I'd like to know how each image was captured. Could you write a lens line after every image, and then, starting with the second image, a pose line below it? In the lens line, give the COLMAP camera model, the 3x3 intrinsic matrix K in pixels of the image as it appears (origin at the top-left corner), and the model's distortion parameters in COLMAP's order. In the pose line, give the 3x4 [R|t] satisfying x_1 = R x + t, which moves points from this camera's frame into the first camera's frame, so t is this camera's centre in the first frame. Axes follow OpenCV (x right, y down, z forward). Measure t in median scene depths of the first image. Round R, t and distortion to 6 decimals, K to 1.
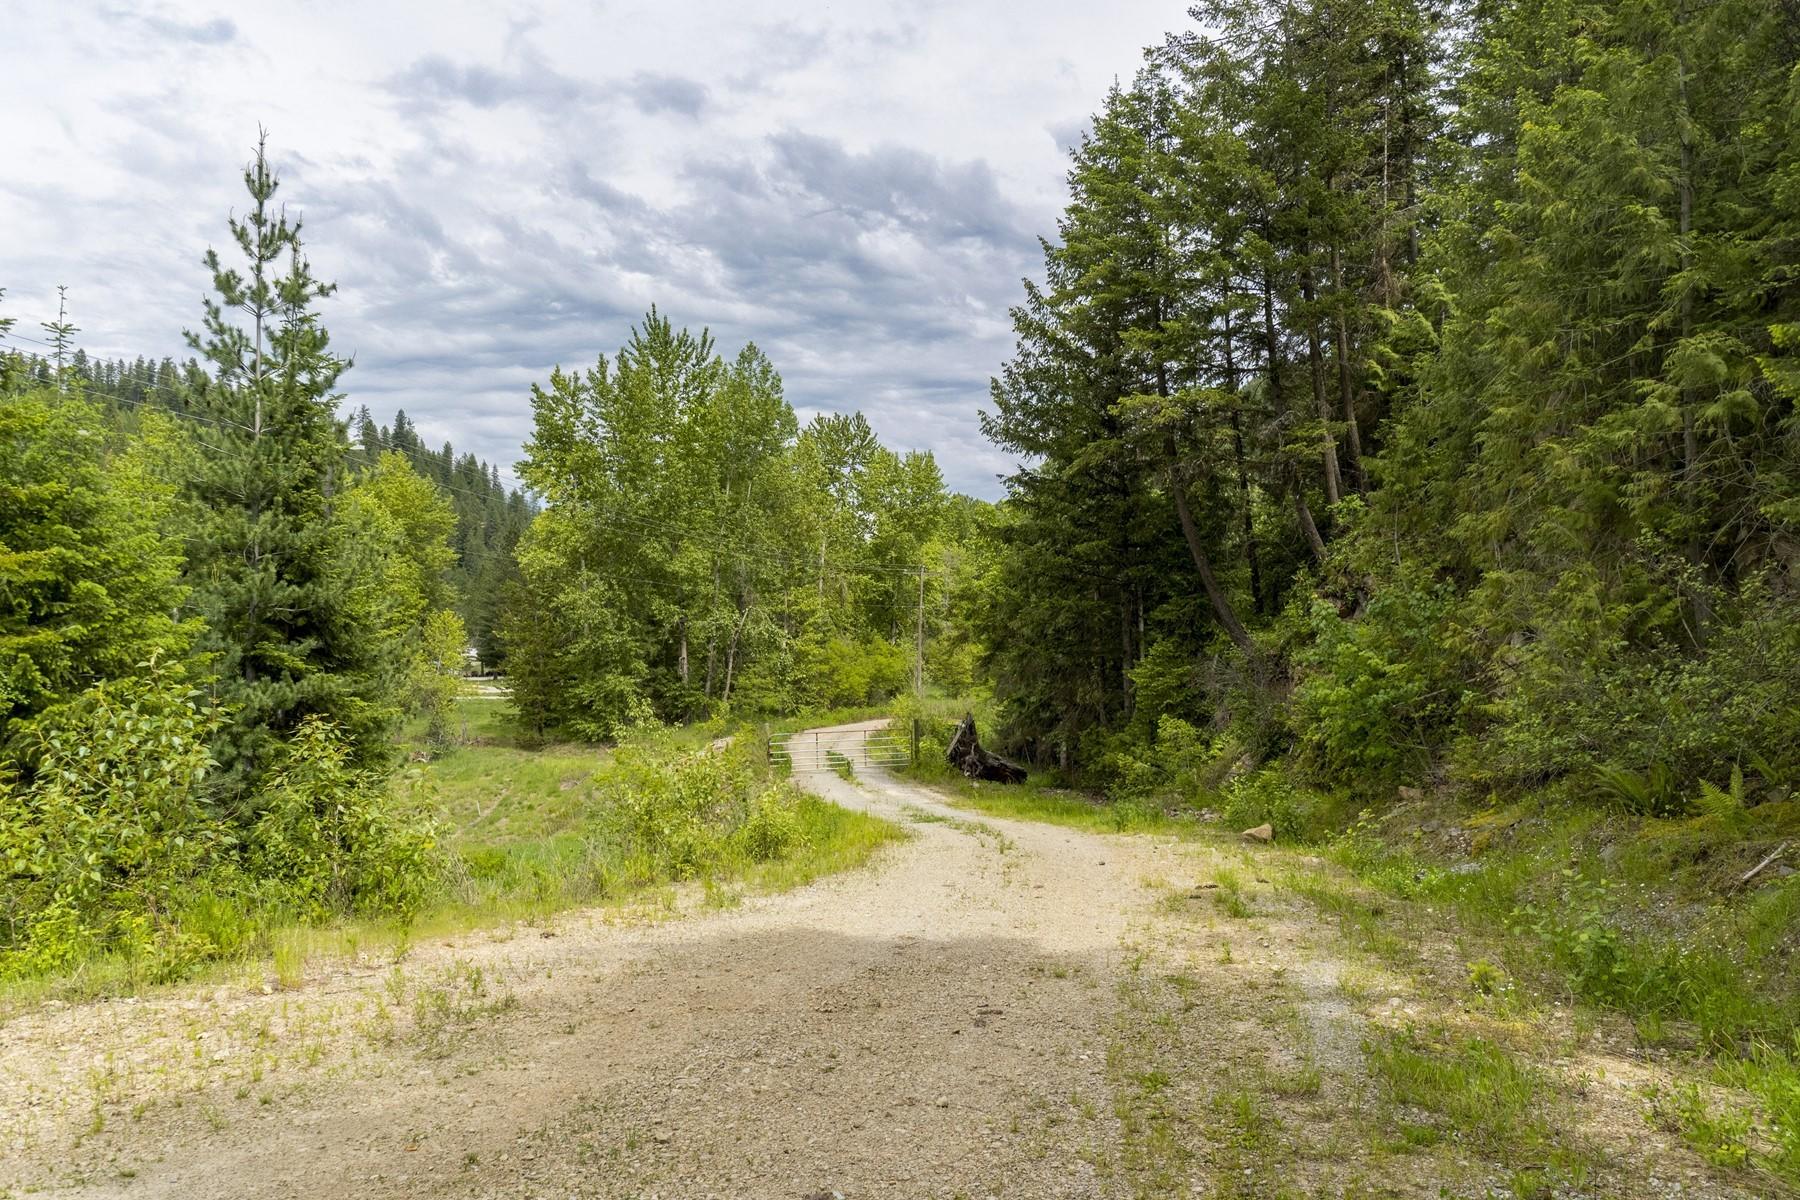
lens RADIAL K [[1417.9, 0, 904.4], [0, 1417.9, 596.3], [0, 0, 1]] dist [-0.002346, -0.001072]
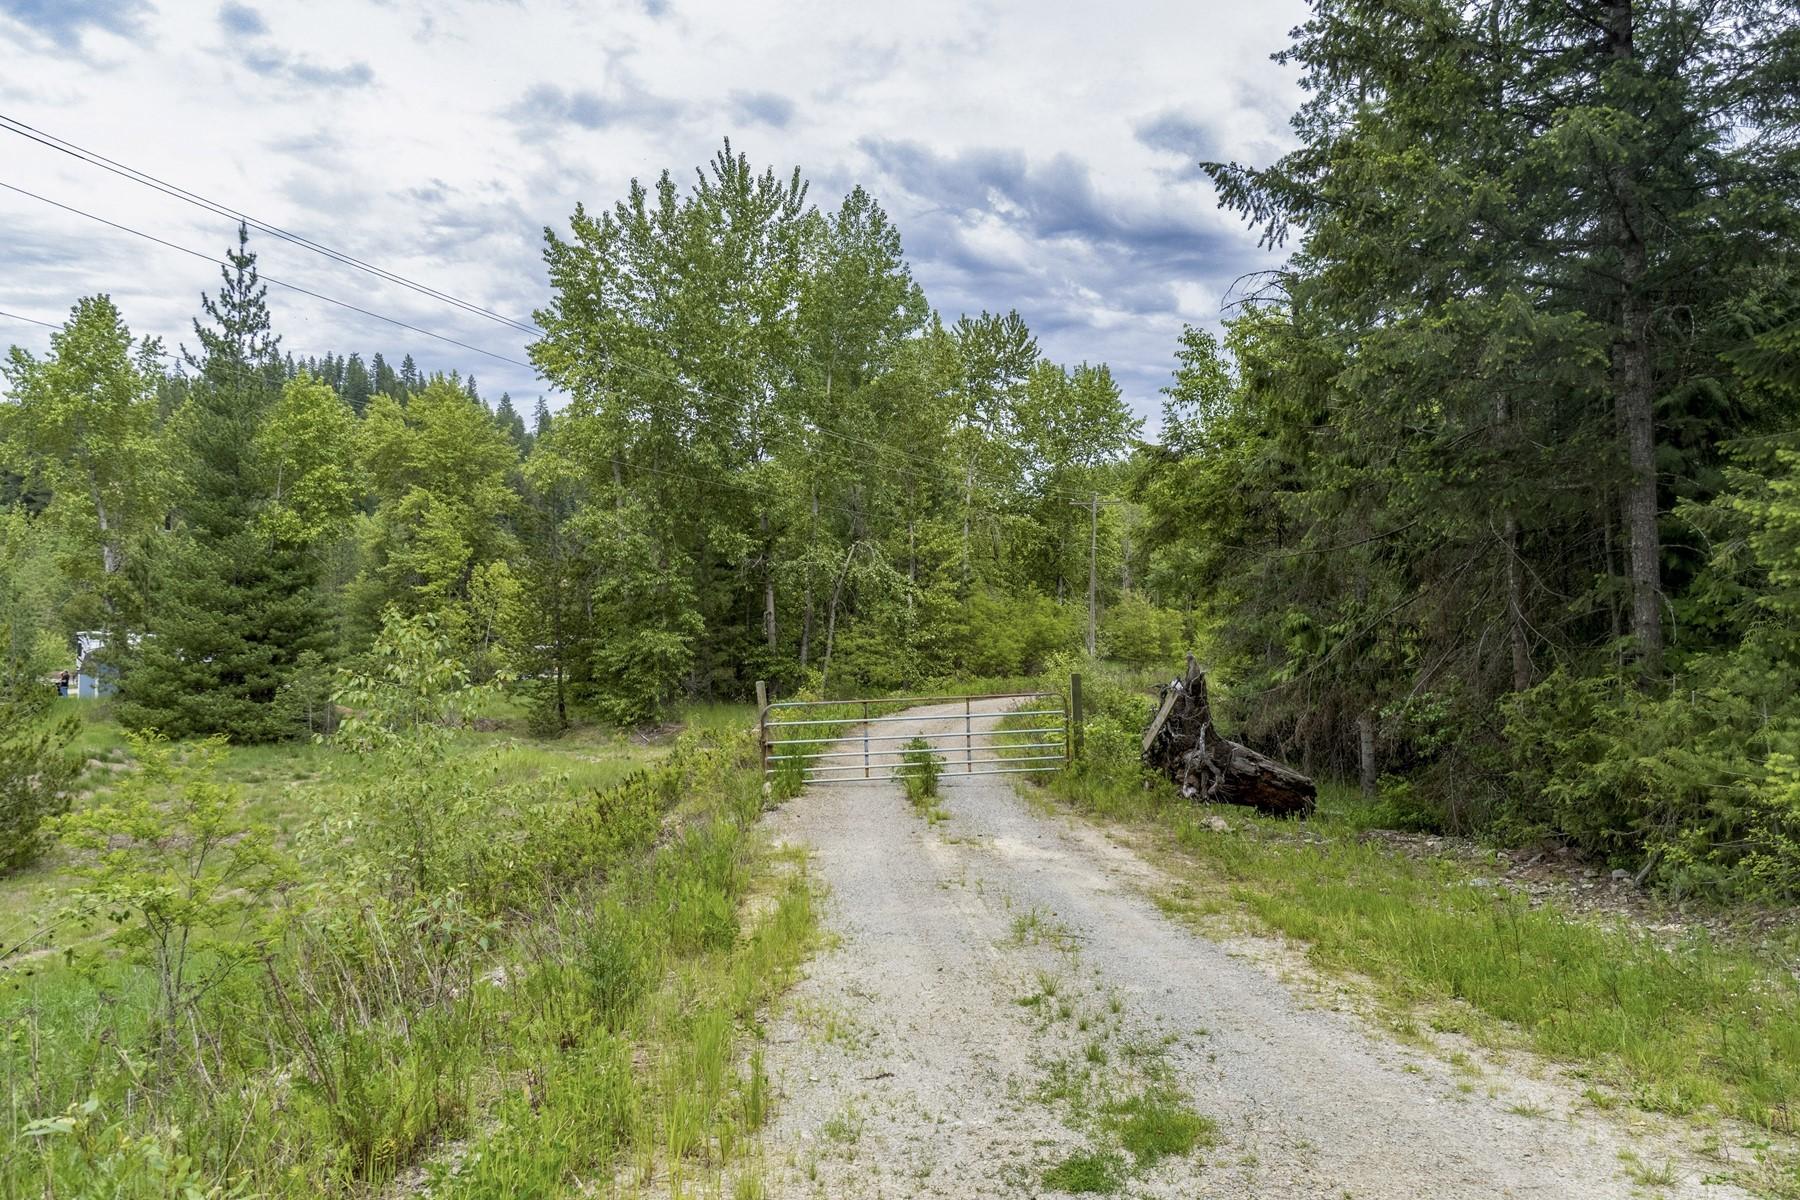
lens RADIAL K [[1417.9, 0, 886.9], [0, 1417.9, 600.1], [0, 0, 1]] dist [-0.002346, -0.001072]
pose [[0.990703, -0.007790, -0.135817, 0.005407], [0.009265, 0.999905, 0.010234, 0.029448], [0.135725, -0.011397, 0.990681, 0.271152]]
